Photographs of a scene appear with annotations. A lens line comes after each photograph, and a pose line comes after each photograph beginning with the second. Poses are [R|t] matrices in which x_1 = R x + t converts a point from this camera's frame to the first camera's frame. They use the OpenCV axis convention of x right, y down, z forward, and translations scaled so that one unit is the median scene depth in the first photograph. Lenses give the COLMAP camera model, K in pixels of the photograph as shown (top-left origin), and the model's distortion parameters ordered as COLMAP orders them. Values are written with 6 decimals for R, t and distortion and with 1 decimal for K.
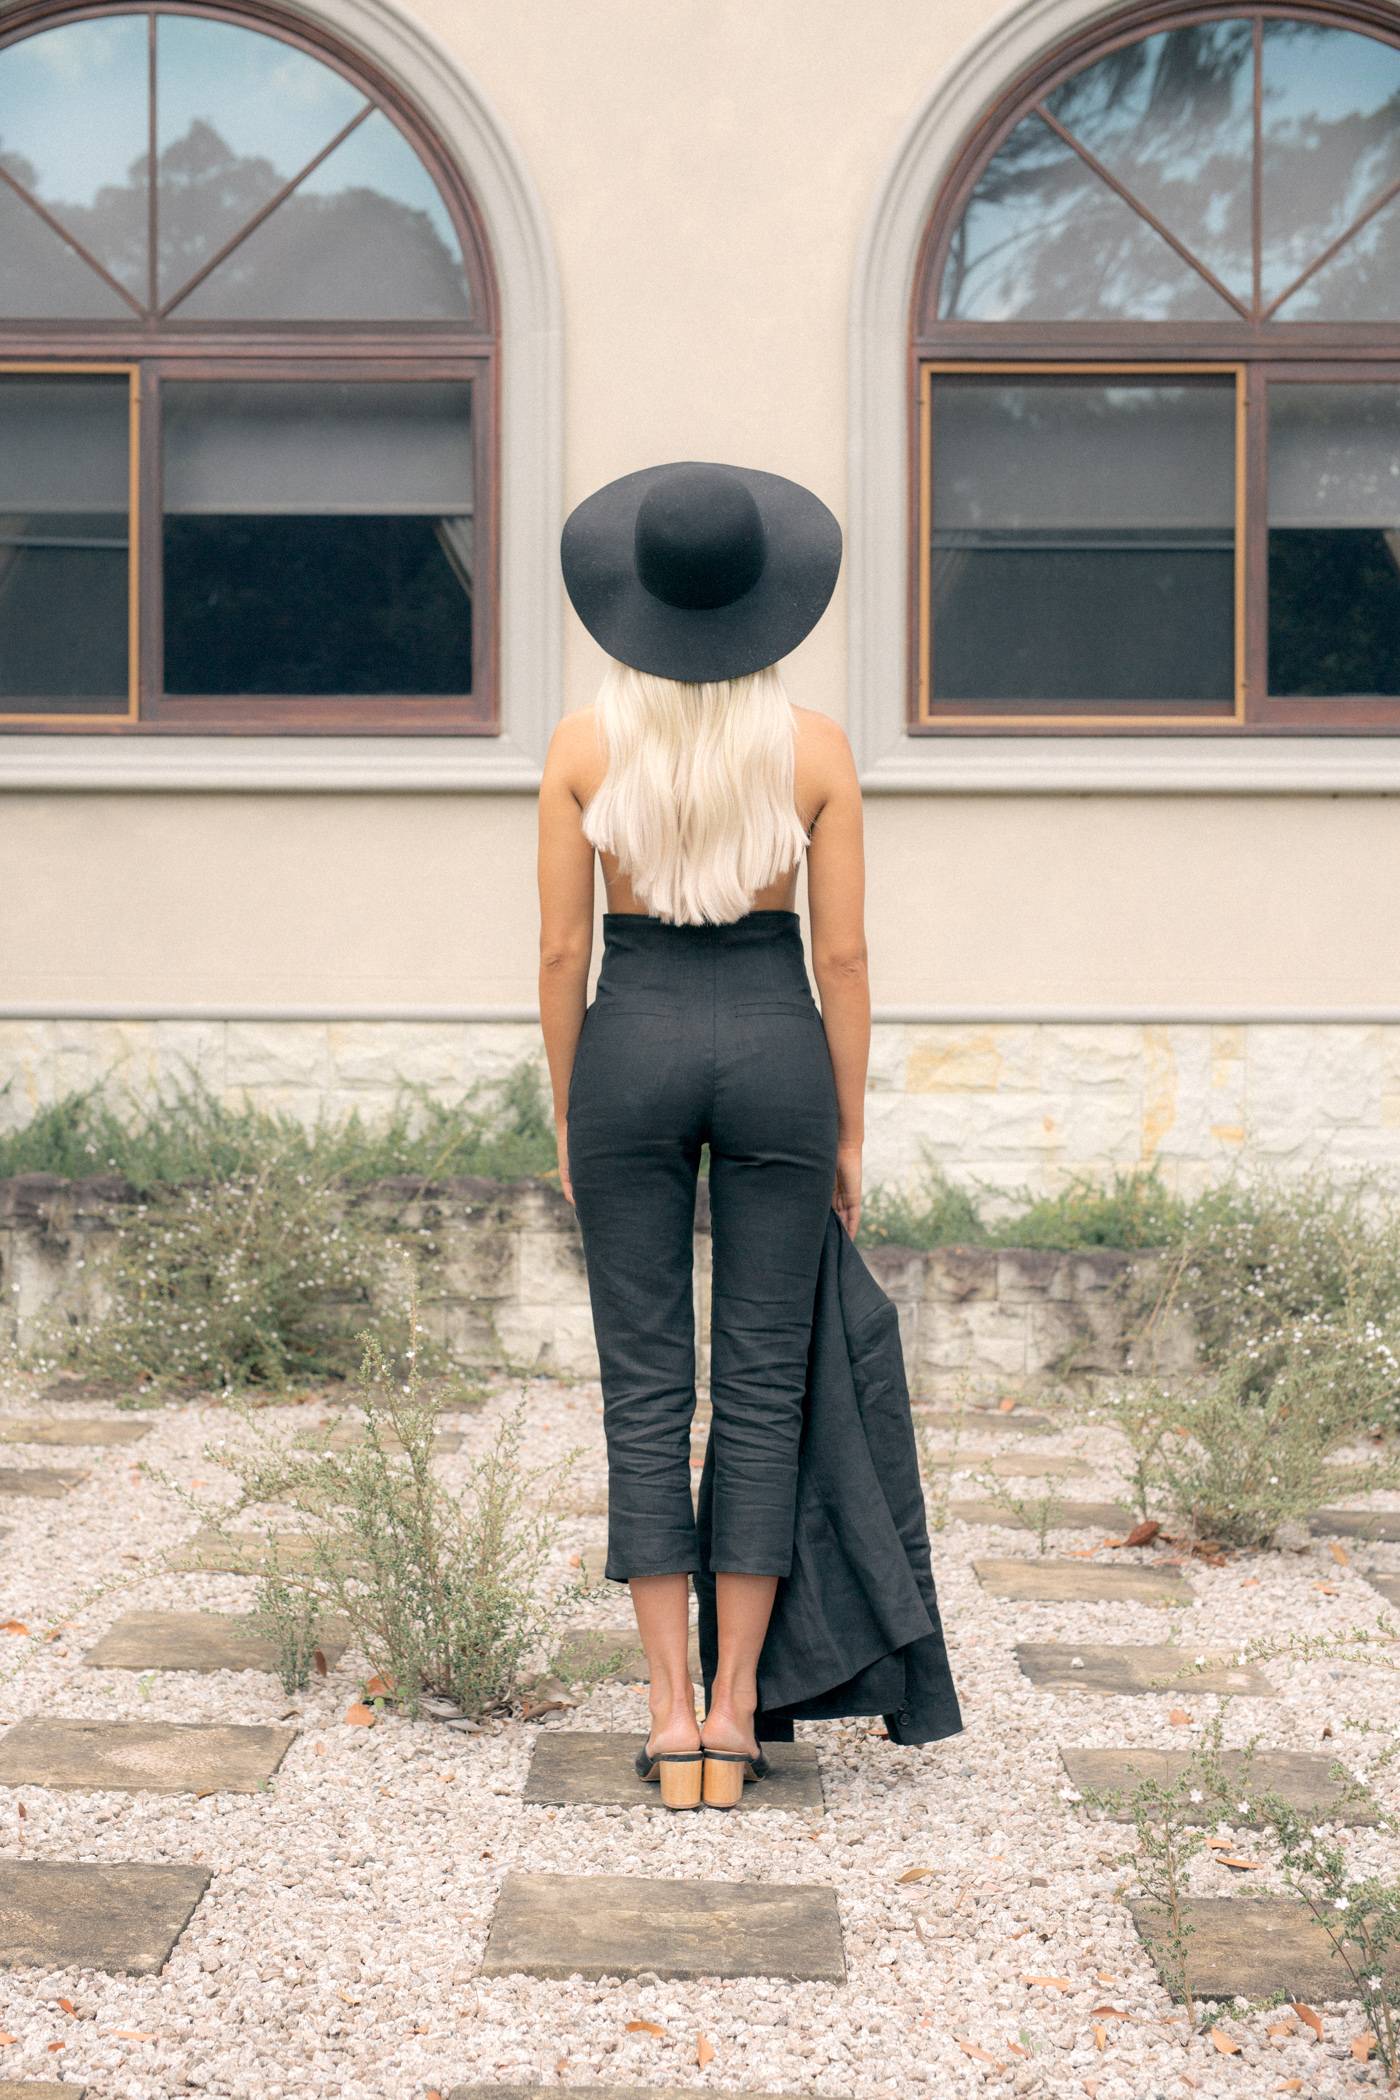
lens RADIAL K [[3428.5, 0, 700.0], [0, 3428.5, 1050.0], [0, 0, 1]] dist [0.009702, -0.014341]
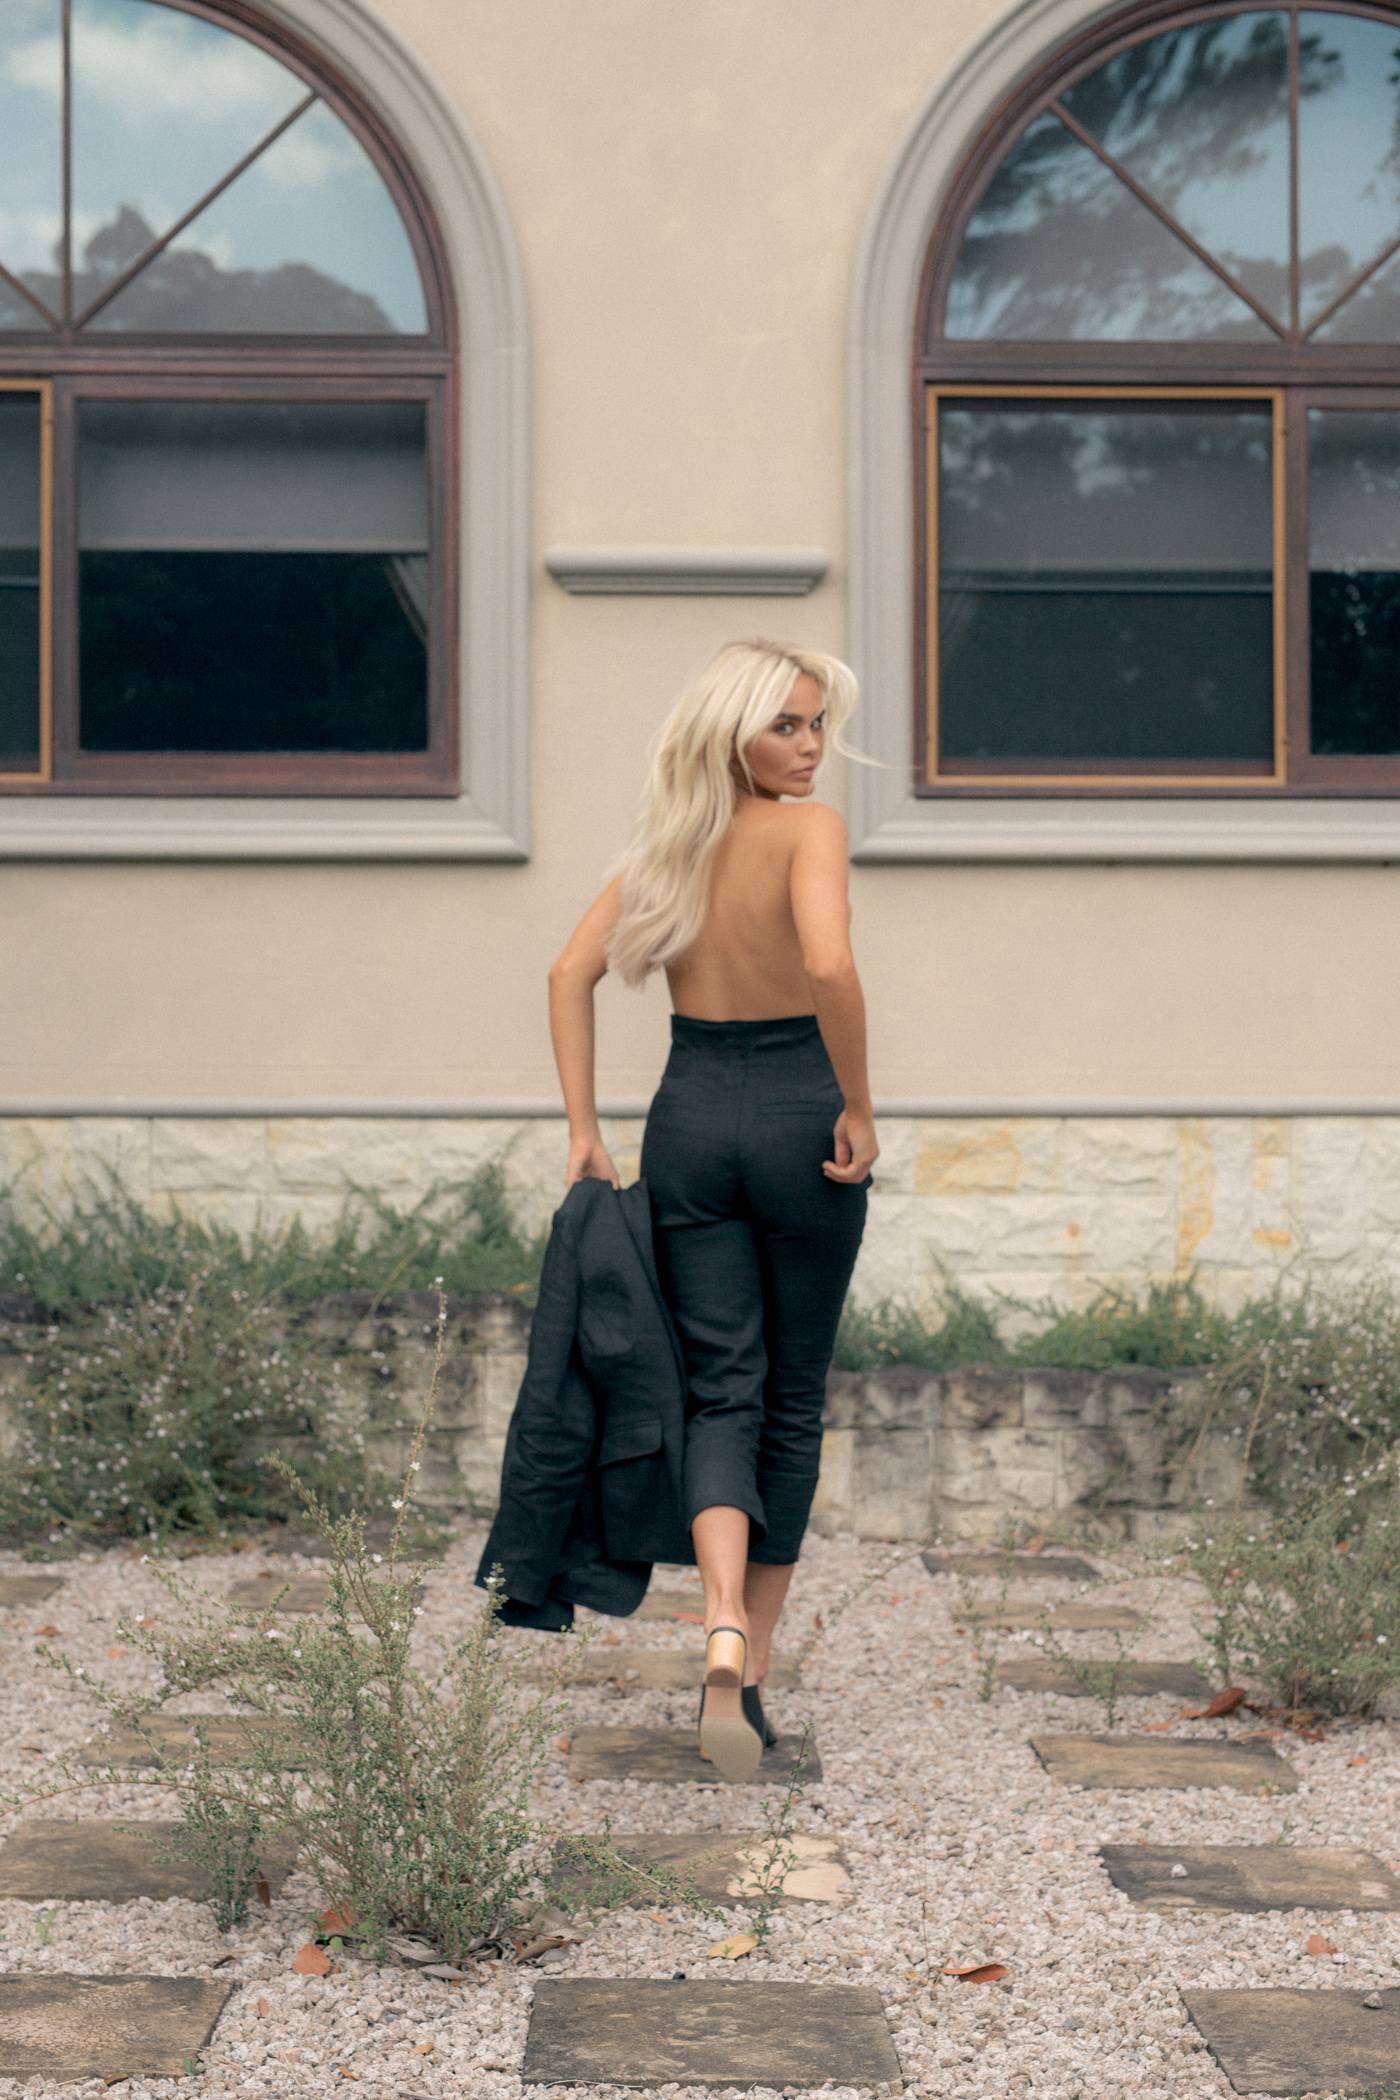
lens RADIAL K [[3028.6, 0, 727.3], [0, 3028.6, 1128.9], [0, 0, 1]] dist [0.000987, 0.036924]
pose [[0.998921, -0.003497, 0.046315, -0.026305], [0.004317, 0.999836, -0.017613, 0.009246], [-0.046245, 0.017794, 0.998772, 0.217499]]
